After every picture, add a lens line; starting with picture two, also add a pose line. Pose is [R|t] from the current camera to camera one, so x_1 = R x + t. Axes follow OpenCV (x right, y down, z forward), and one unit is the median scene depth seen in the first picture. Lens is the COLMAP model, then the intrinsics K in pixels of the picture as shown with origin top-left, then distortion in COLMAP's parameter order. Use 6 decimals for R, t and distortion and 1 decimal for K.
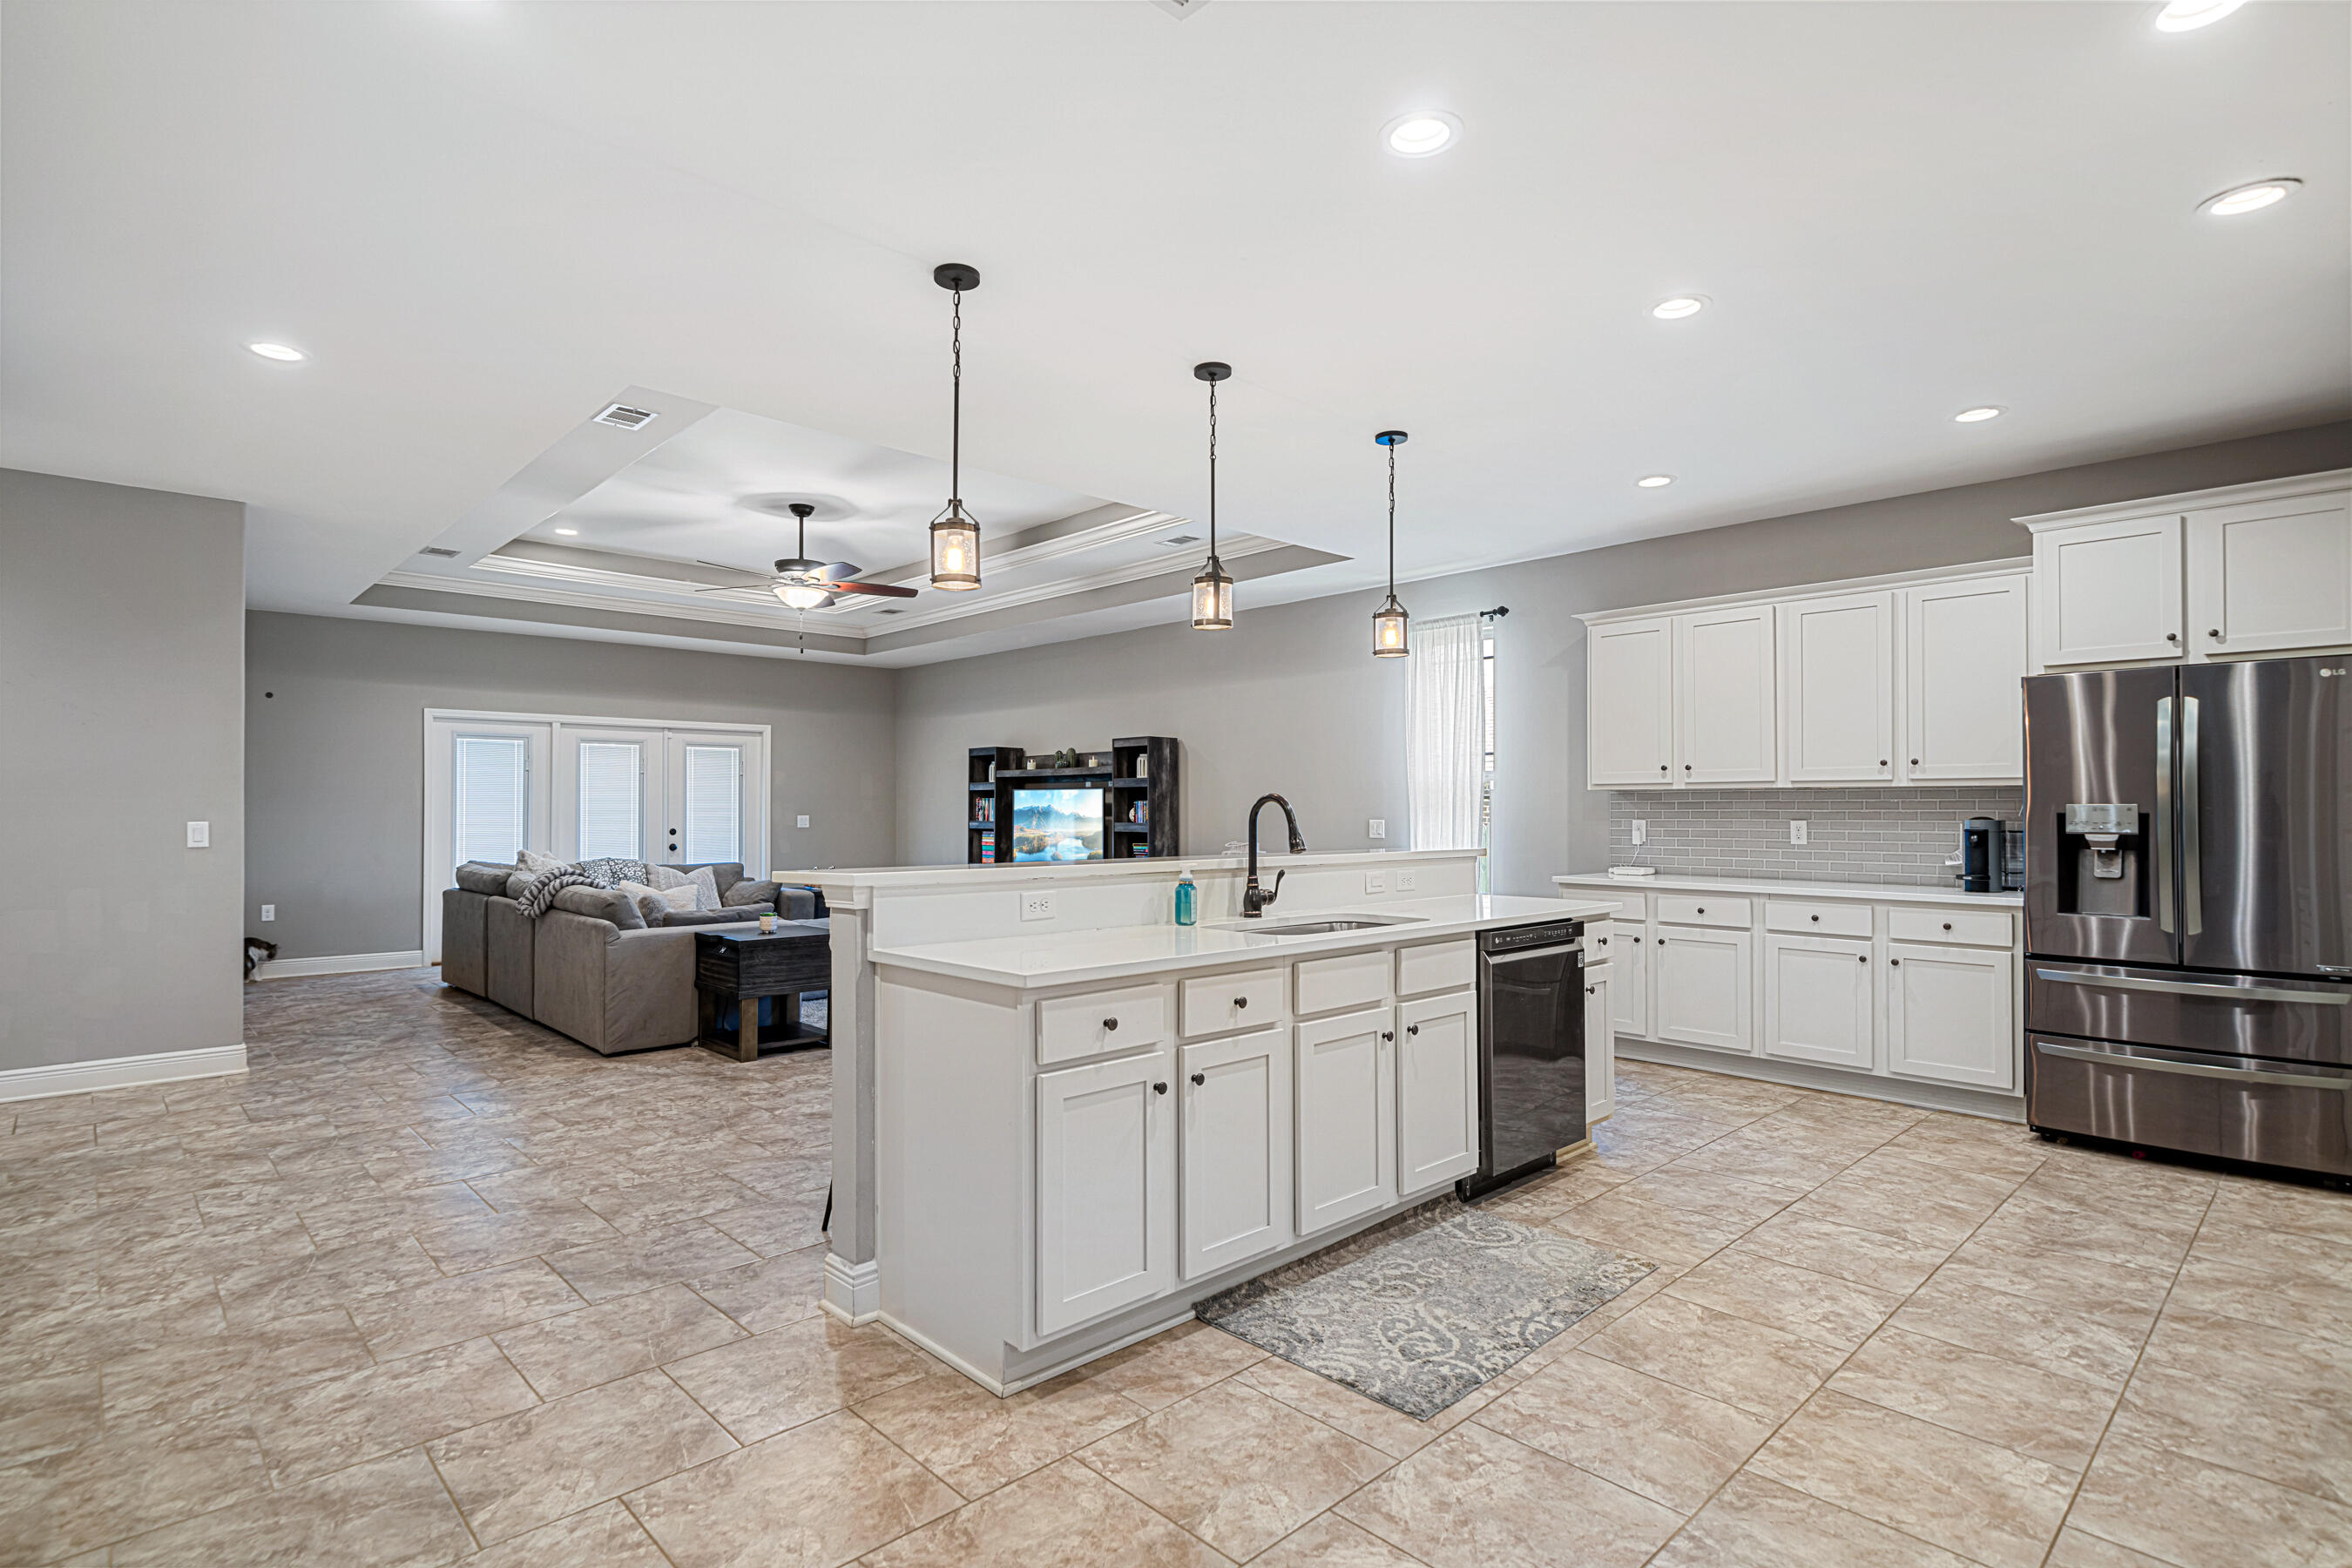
lens RADIAL K [[1156.1, 0, 1165.8], [0, 1156.1, 799.1], [0, 0, 1]] dist [0.001459, 0.000231]
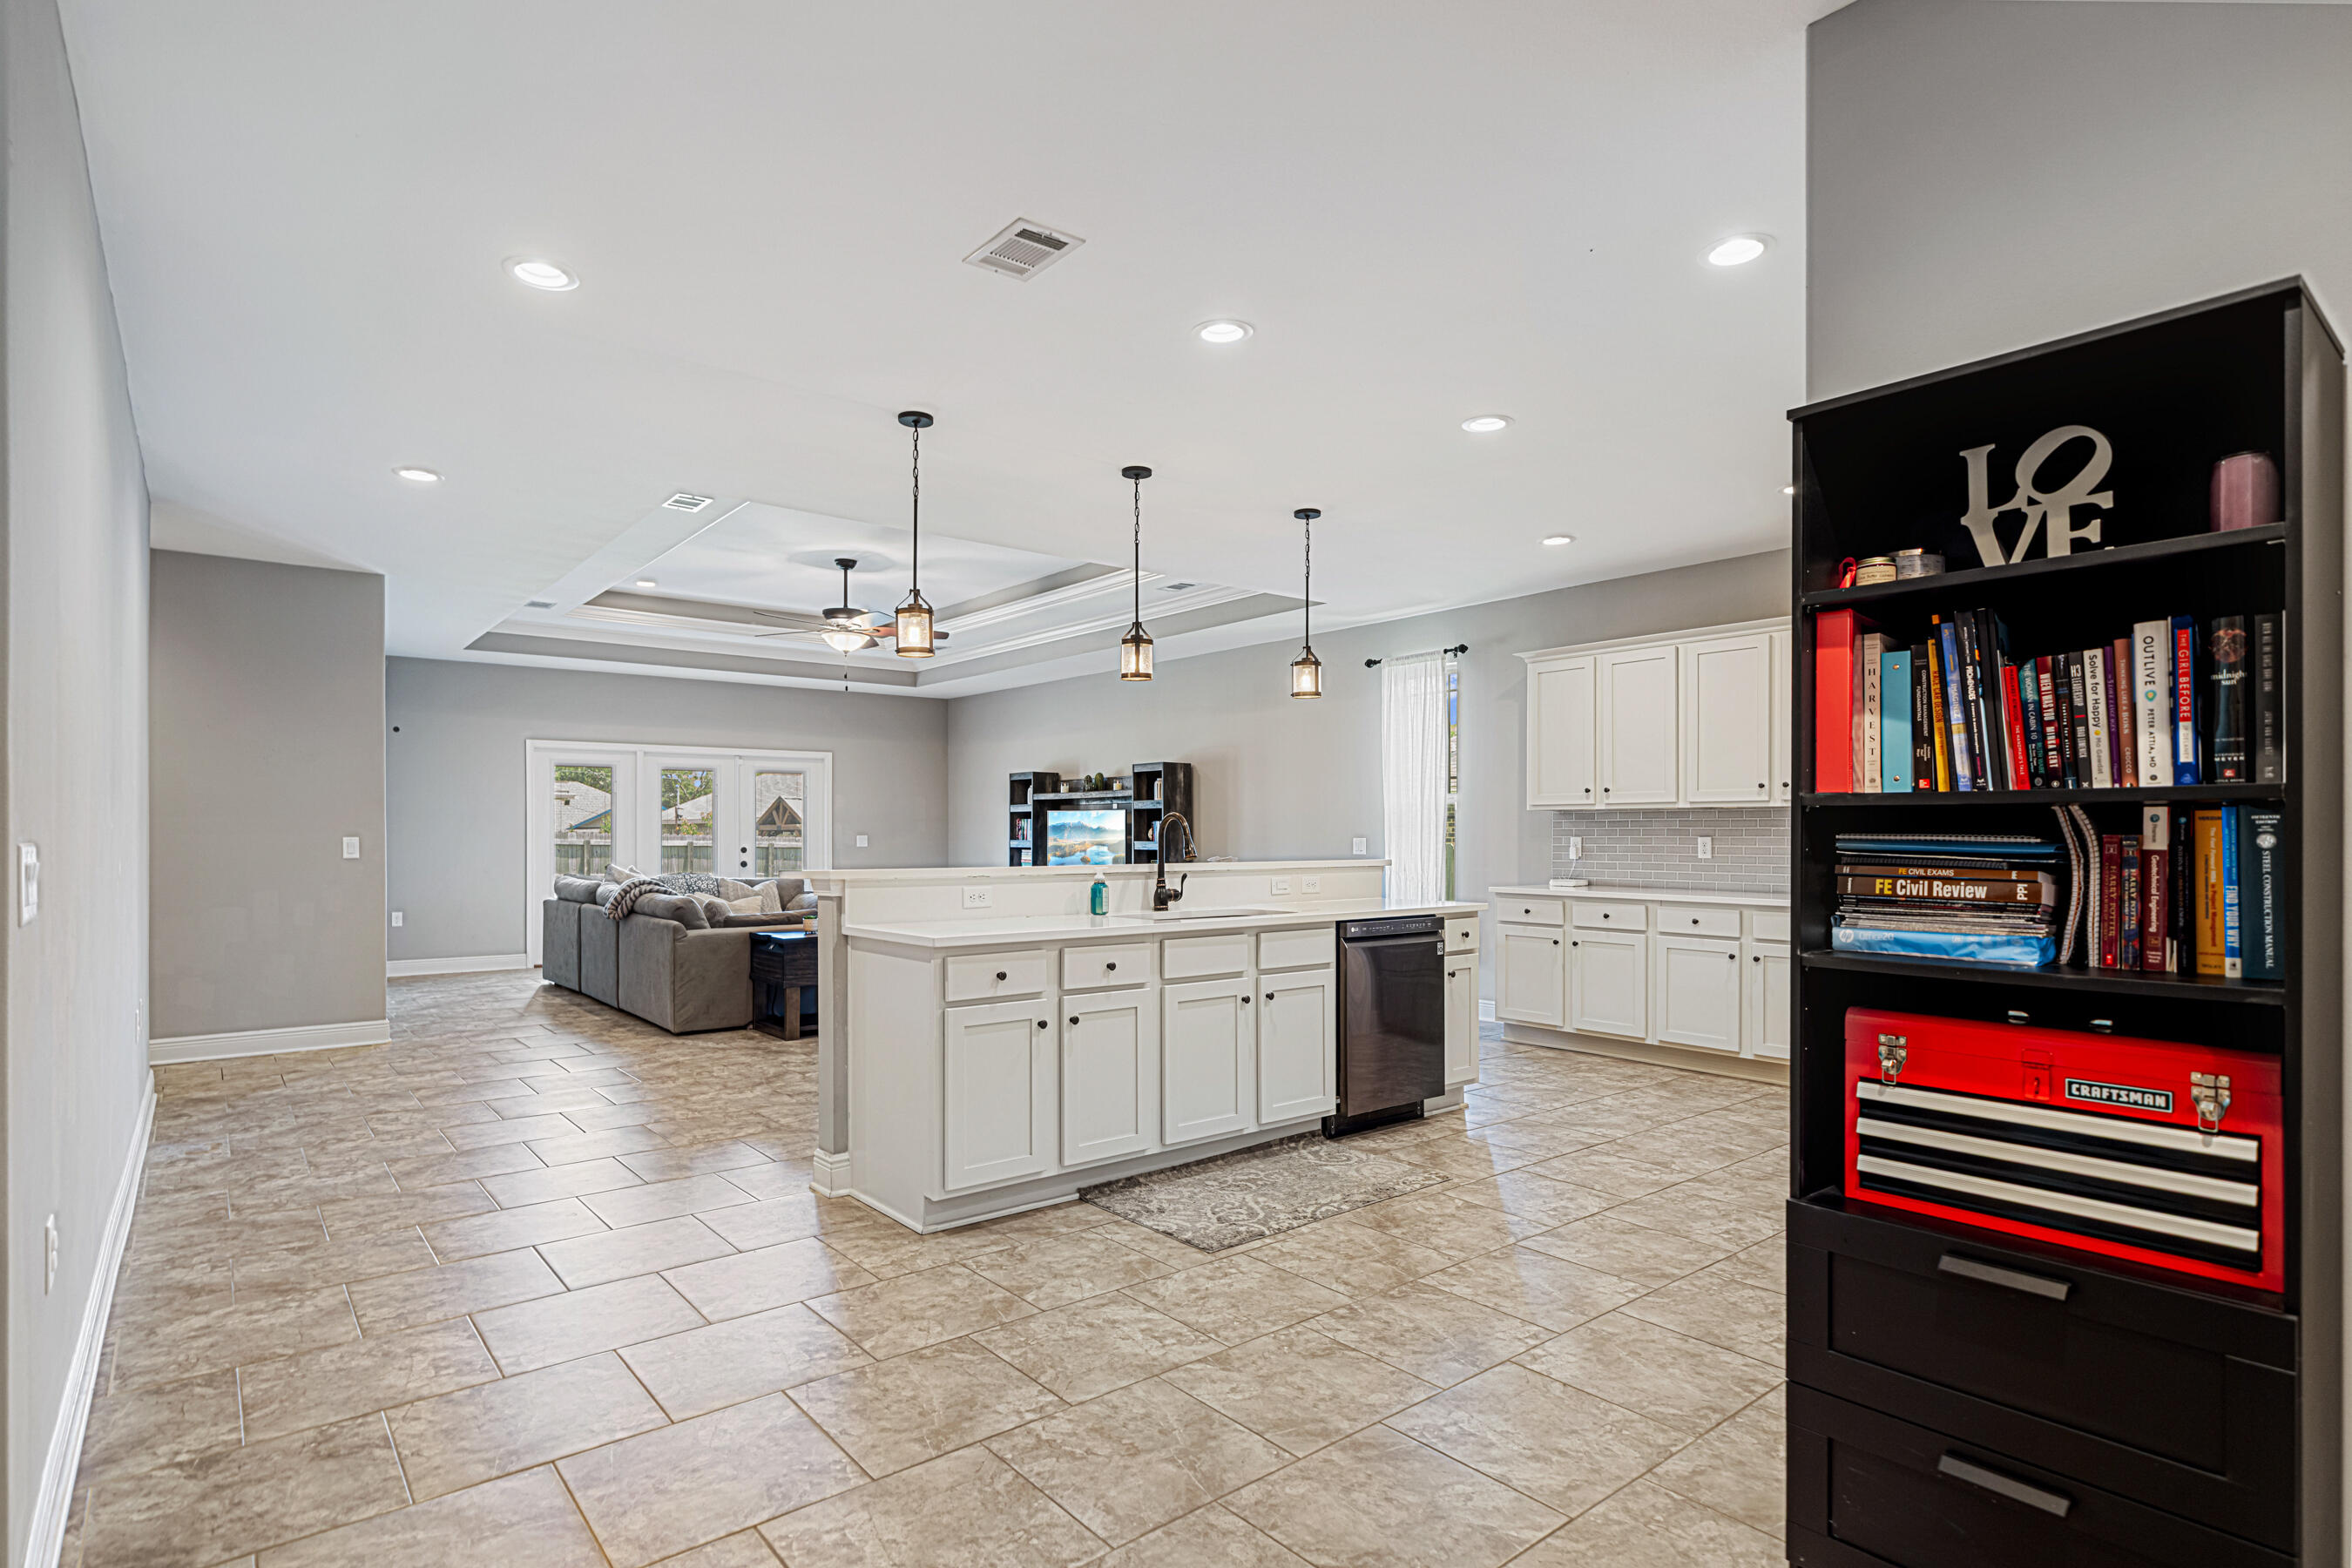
lens RADIAL K [[1190.9, 0, 1179.6], [0, 1190.9, 834.5], [0, 0, 1]] dist [0.002401, 0.000272]
pose [[0.997710, -0.000234, -0.067641, 0.185887], [0.000948, 0.999944, 0.010528, 0.005241], [0.067634, -0.010568, 0.997654, -0.298031]]
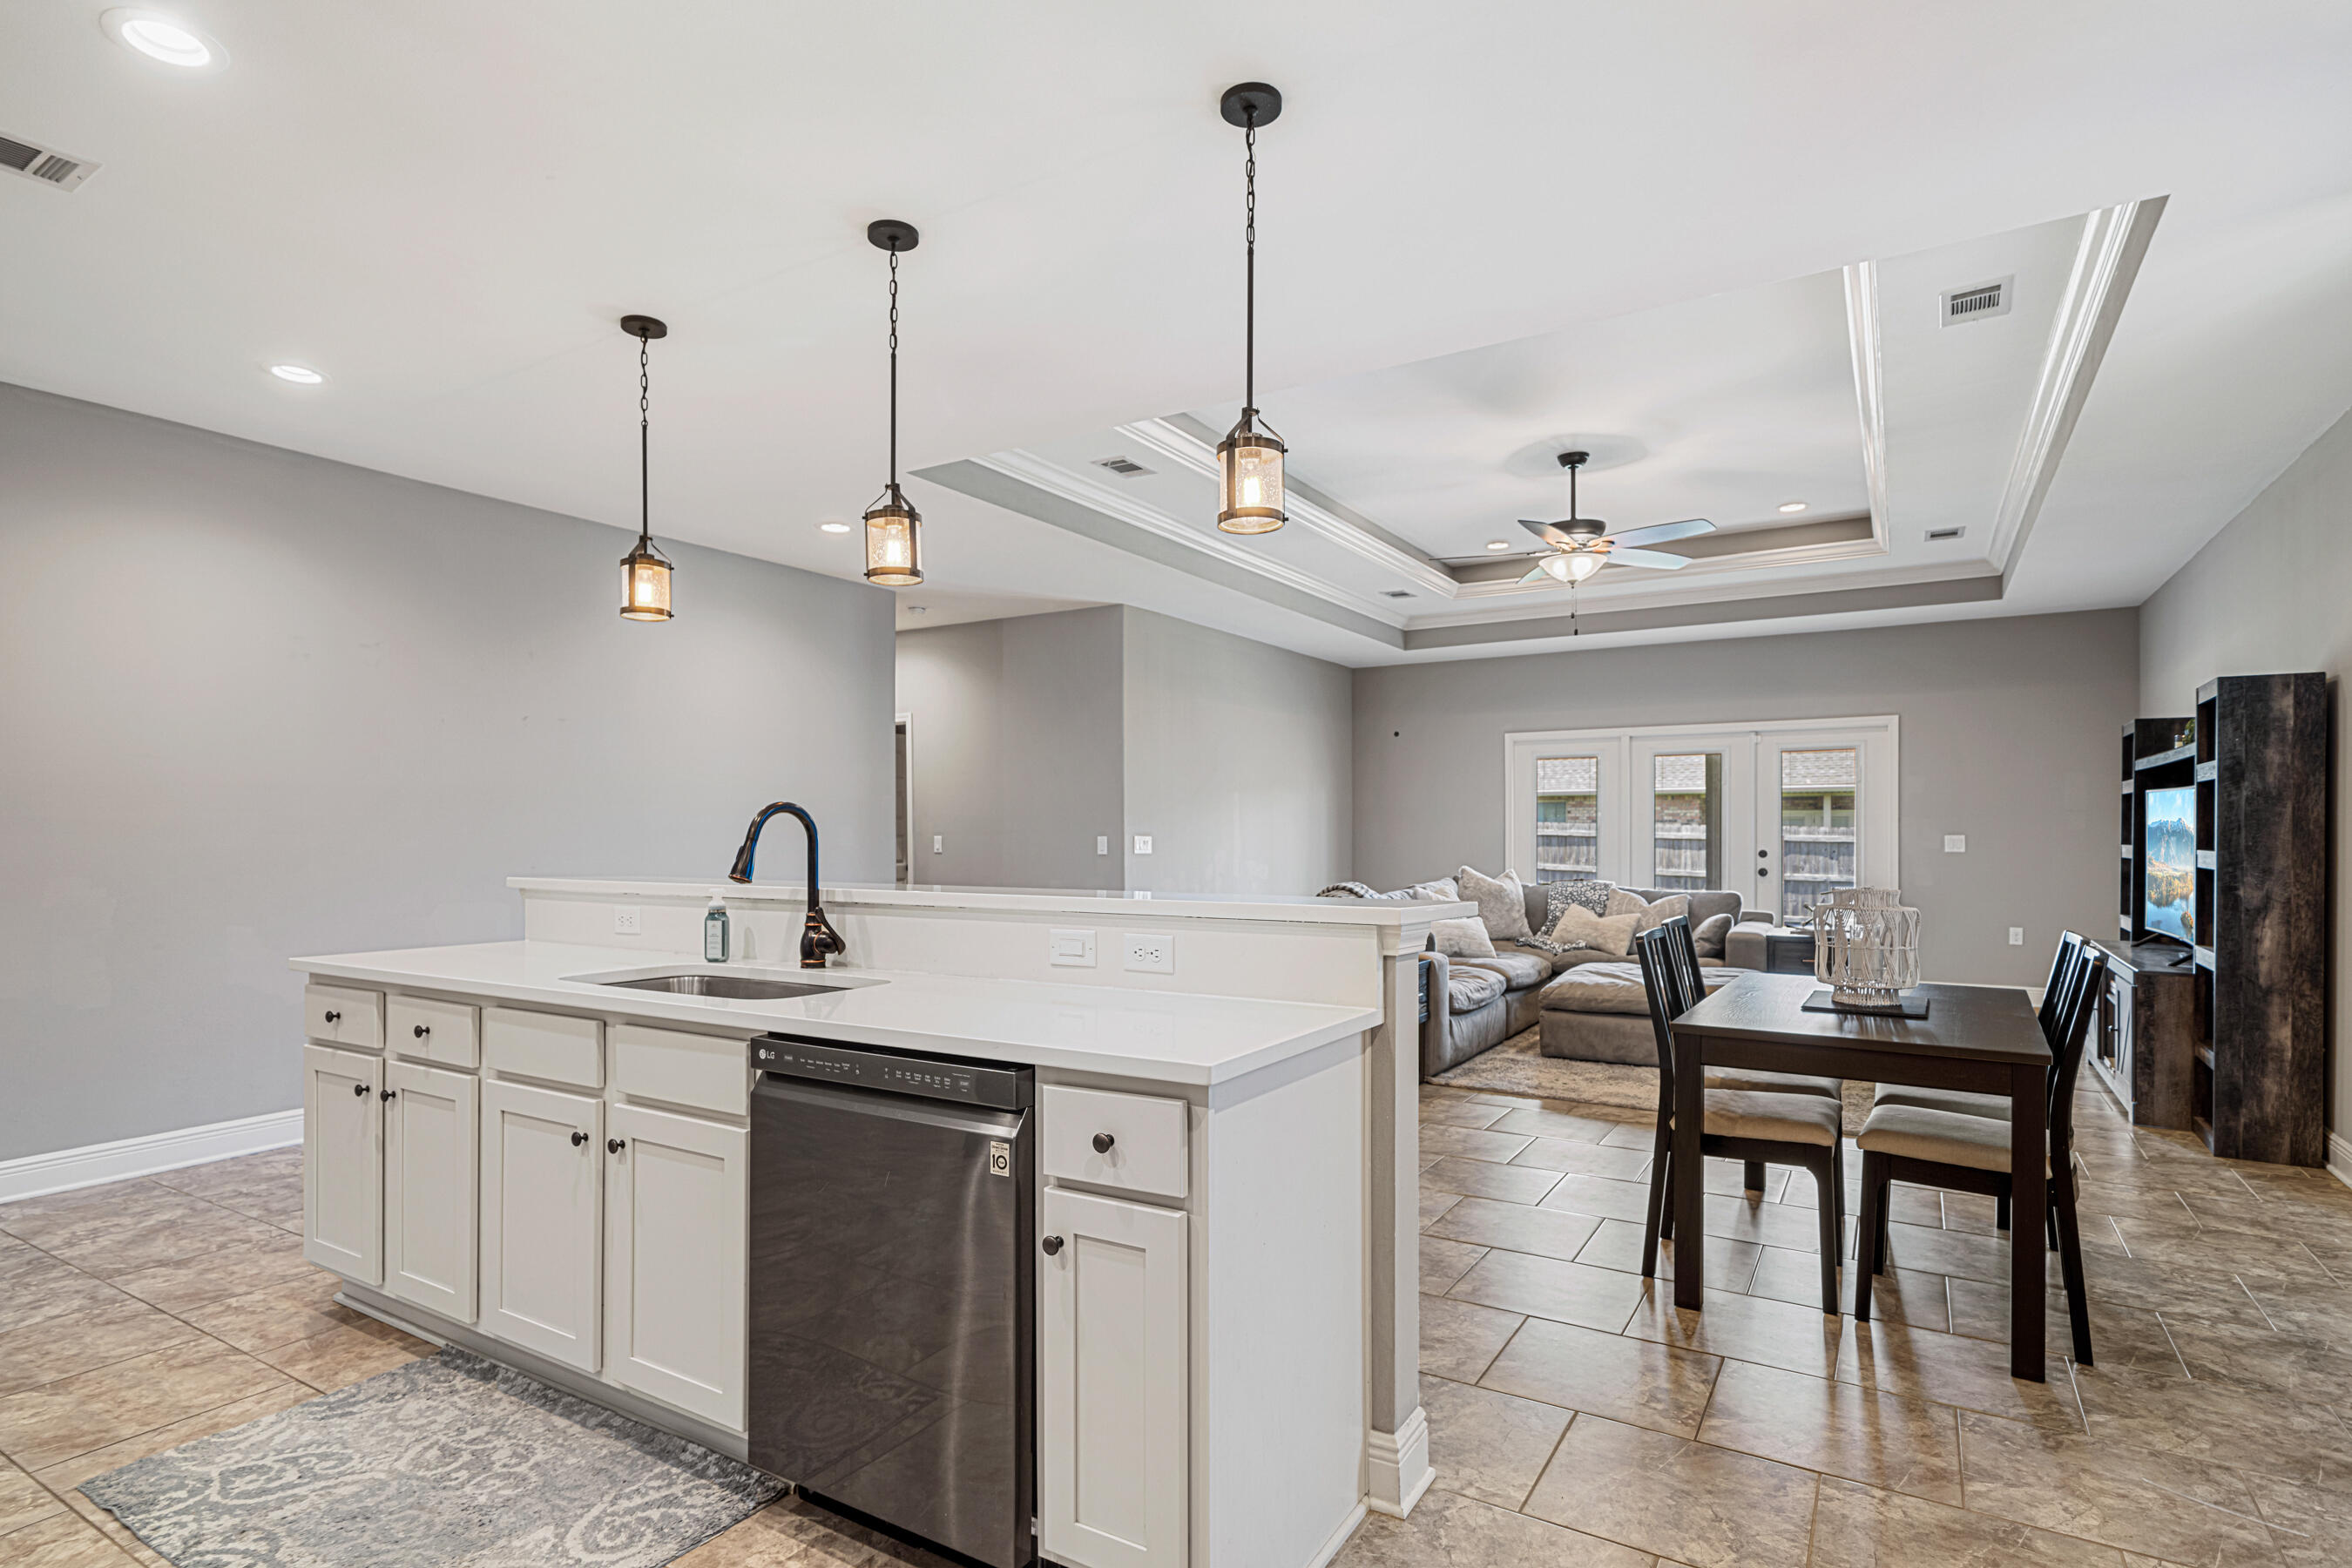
lens RADIAL K [[1202.0, 0, 1168.5], [0, 1202.0, 837.2], [0, 0, 1]] dist [0.001710, 0.000501]
pose [[0.256738, 0.005207, -0.966467, 0.895869], [0.009873, 0.999919, 0.008010, 0.014324], [0.966431, -0.011598, 0.256666, 1.036994]]
